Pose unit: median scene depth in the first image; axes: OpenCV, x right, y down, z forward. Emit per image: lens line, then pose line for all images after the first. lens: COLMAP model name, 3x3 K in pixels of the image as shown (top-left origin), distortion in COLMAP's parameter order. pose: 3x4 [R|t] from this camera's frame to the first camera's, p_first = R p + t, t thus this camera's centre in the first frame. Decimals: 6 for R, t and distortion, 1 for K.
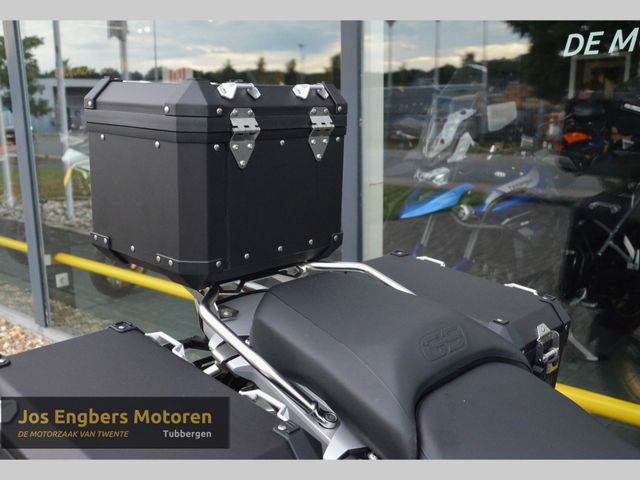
lens RADIAL K [[665.9, 0, 336.9], [0, 665.9, 244.4], [0, 0, 1]] dist [-0.049081, 0.000000]
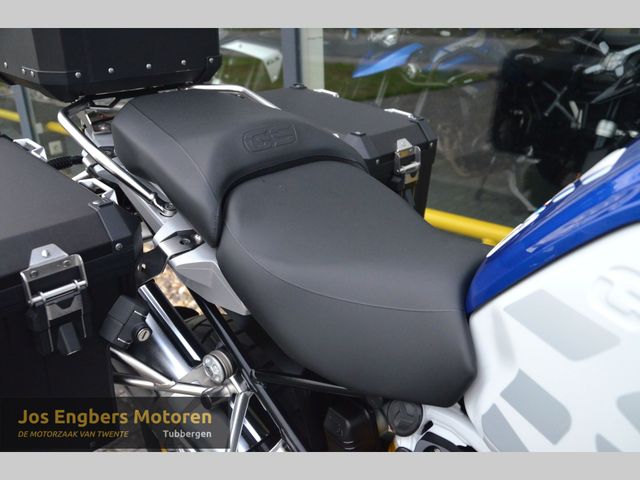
lens RADIAL K [[615.0, 0, 345.9], [0, 615.0, 224.6], [0, 0, 1]] dist [-0.036428, 0.000000]
pose [[0.999724, -0.010019, 0.021254, 0.165946], [0.006313, 0.985810, 0.167744, 0.075966], [-0.022633, -0.167564, 0.985601, -0.013277]]
